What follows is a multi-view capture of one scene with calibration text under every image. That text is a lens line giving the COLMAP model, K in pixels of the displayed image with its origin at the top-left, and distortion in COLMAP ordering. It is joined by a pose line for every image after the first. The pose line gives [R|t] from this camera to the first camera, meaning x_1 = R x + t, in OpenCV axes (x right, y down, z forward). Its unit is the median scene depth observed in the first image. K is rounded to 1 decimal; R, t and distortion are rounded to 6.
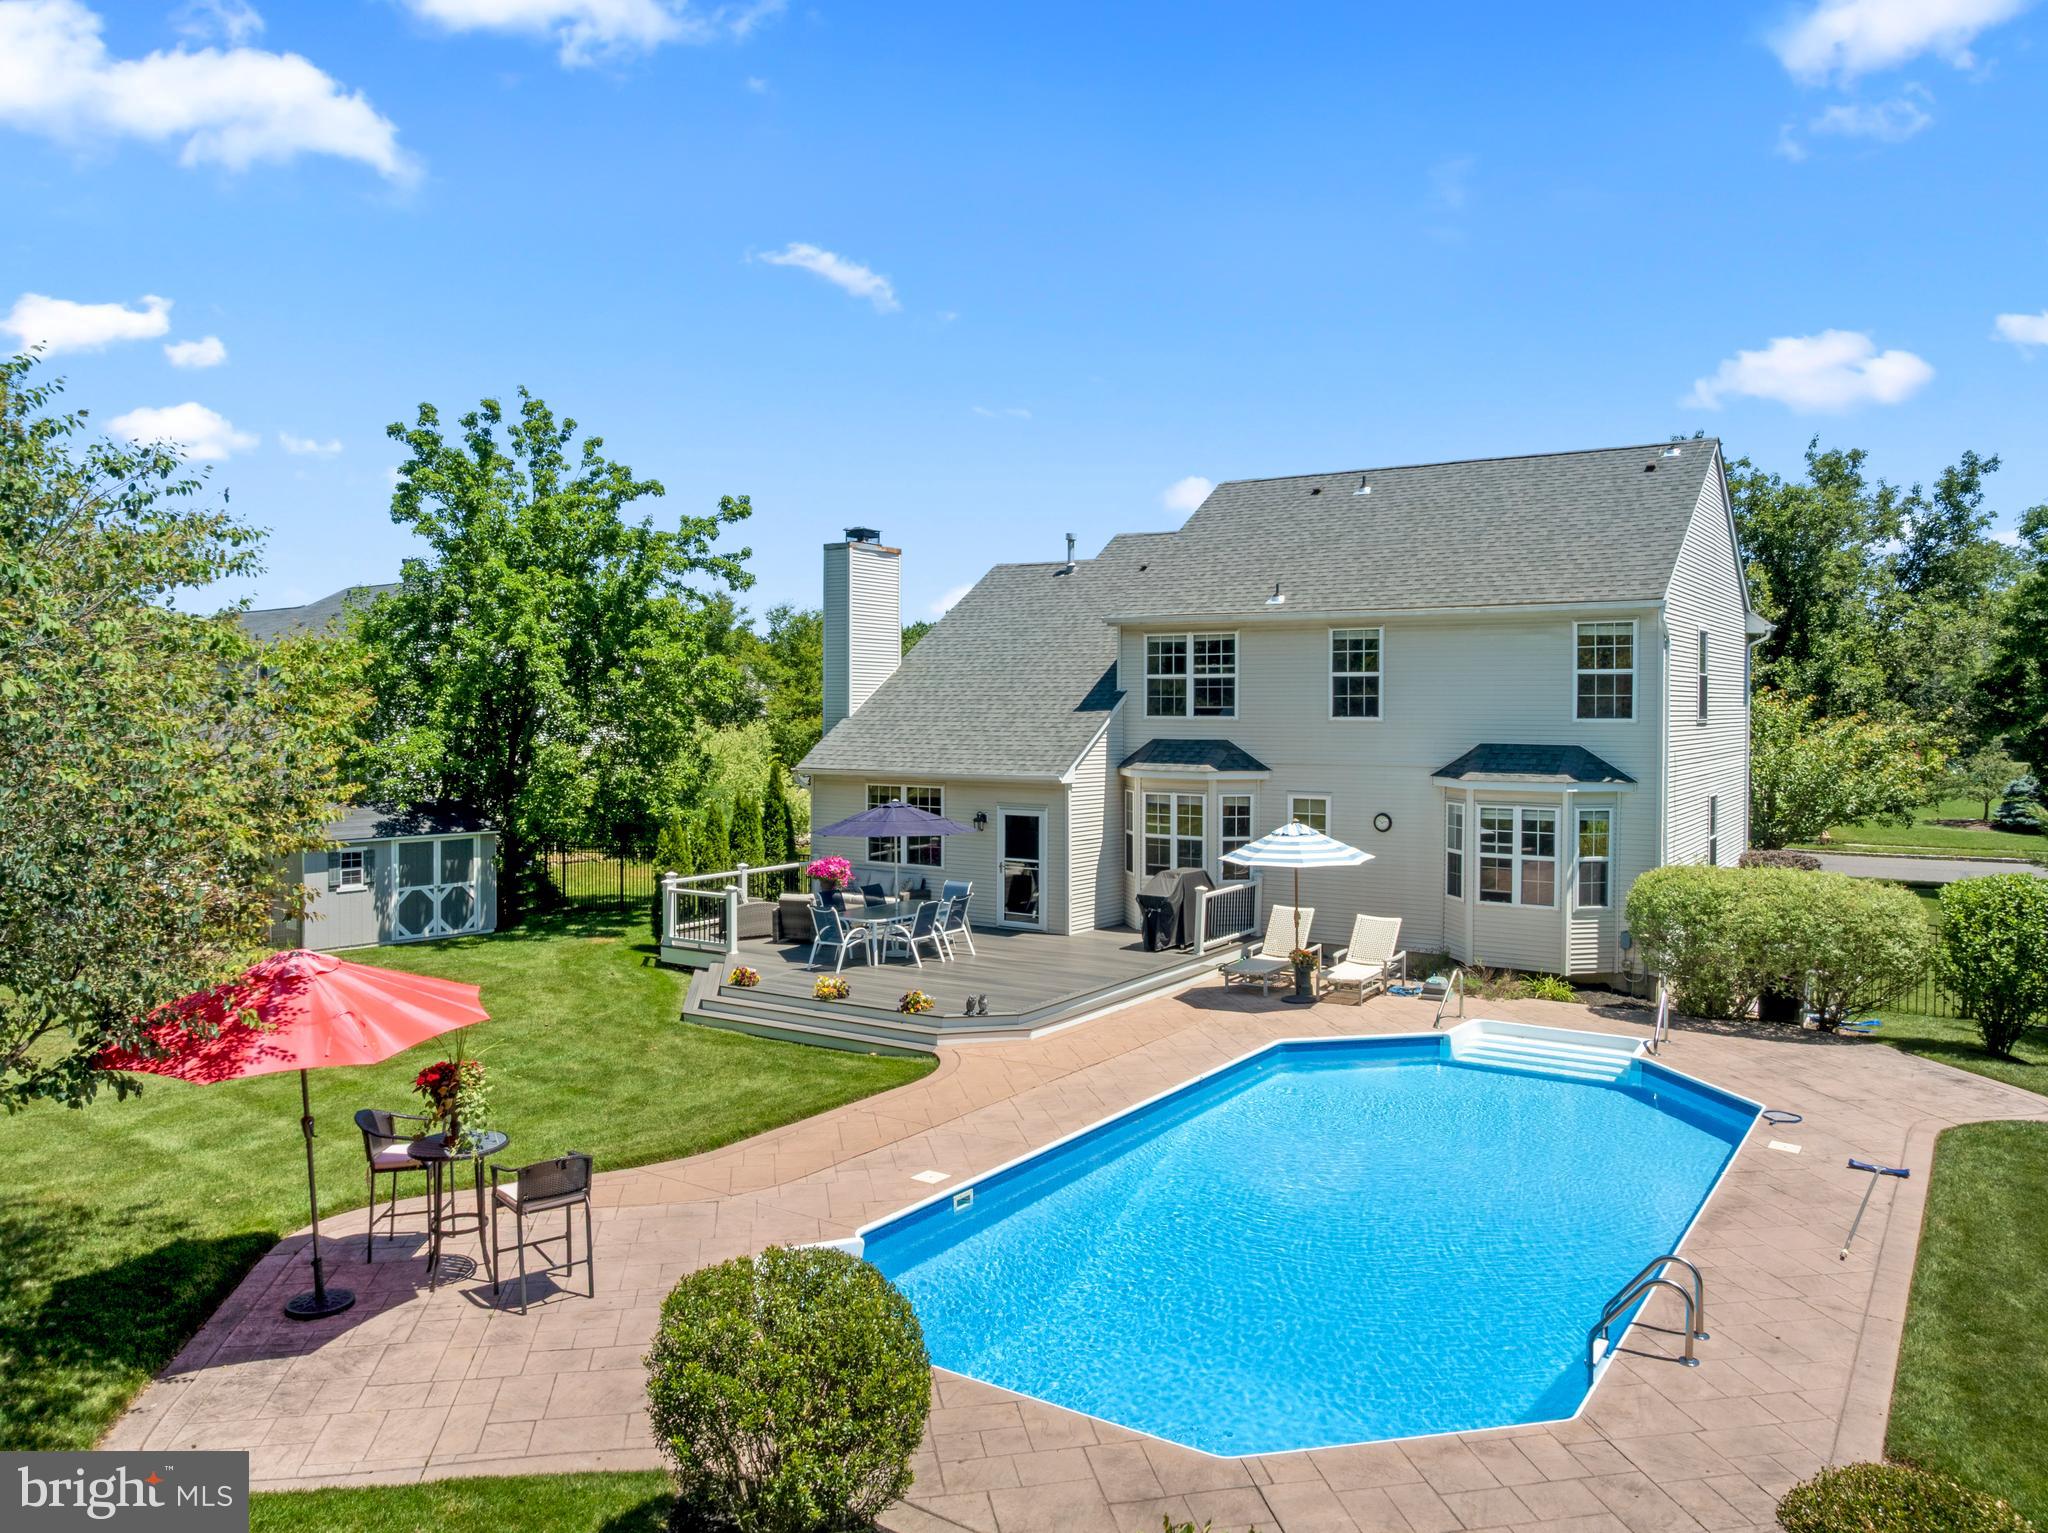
lens RADIAL K [[1468.2, 0, 1030.3], [0, 1468.2, 768.2], [0, 0, 1]] dist [-0.003018, -0.000482]
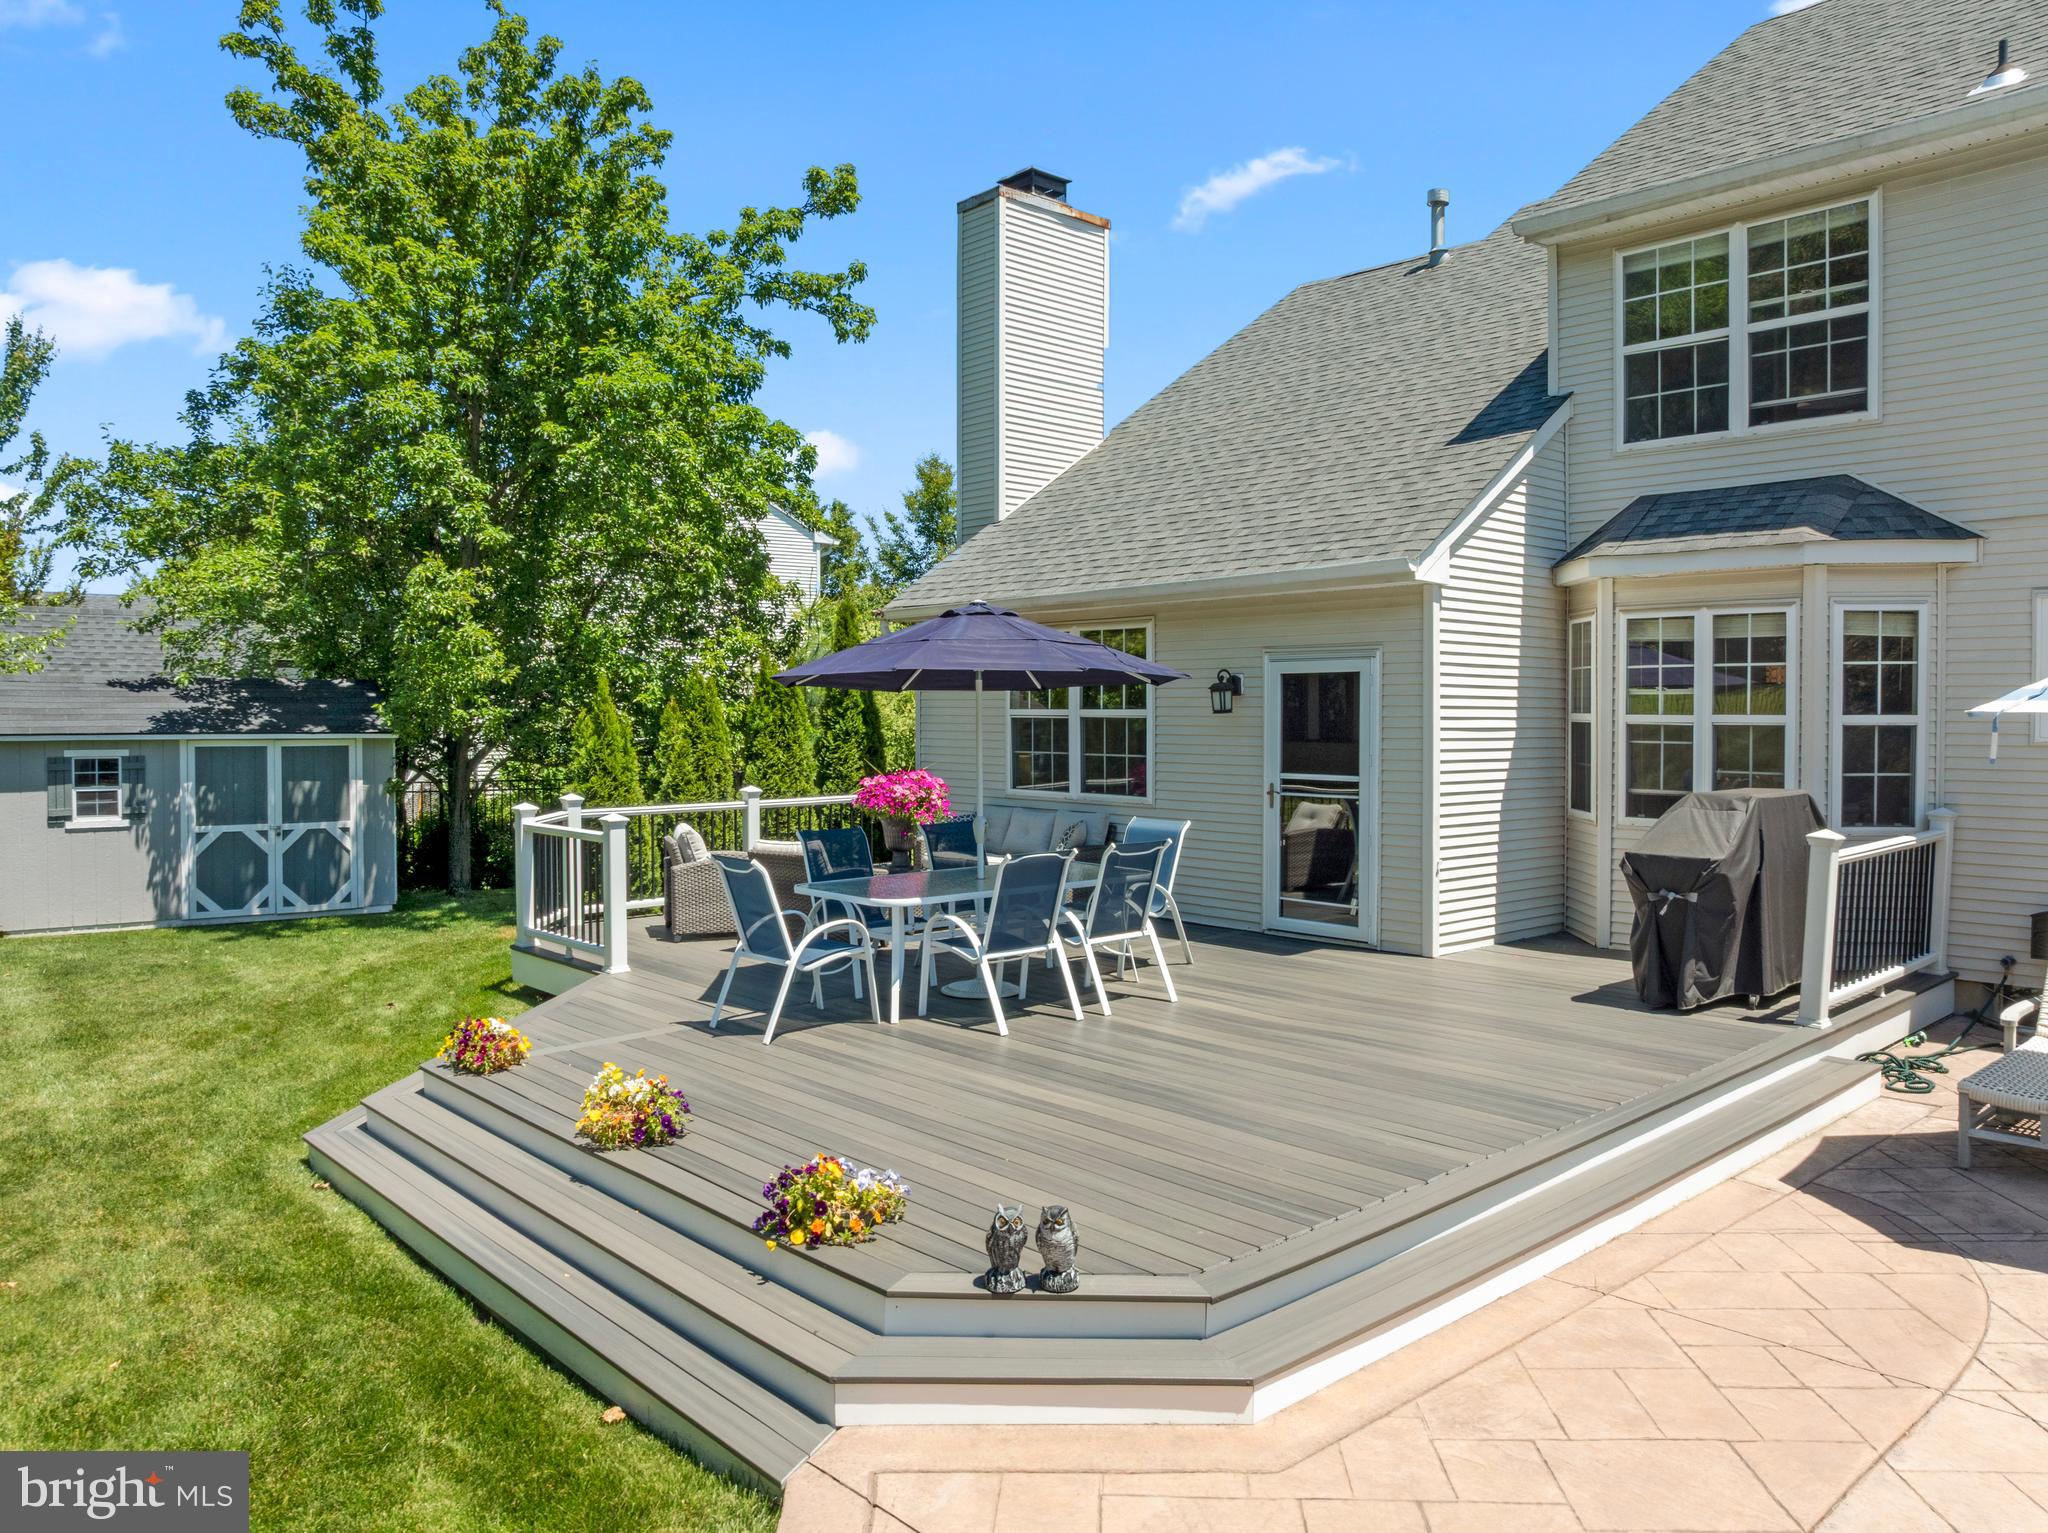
lens RADIAL K [[1450.2, 0, 1031.8], [0, 1450.2, 768.6], [0, 0, 1]] dist [-0.041424, 0.002295]
pose [[0.970115, 0.005205, -0.242591, 0.014939], [-0.006374, 0.999972, -0.004033, 0.061881], [0.242563, 0.005459, 0.970120, 0.566200]]
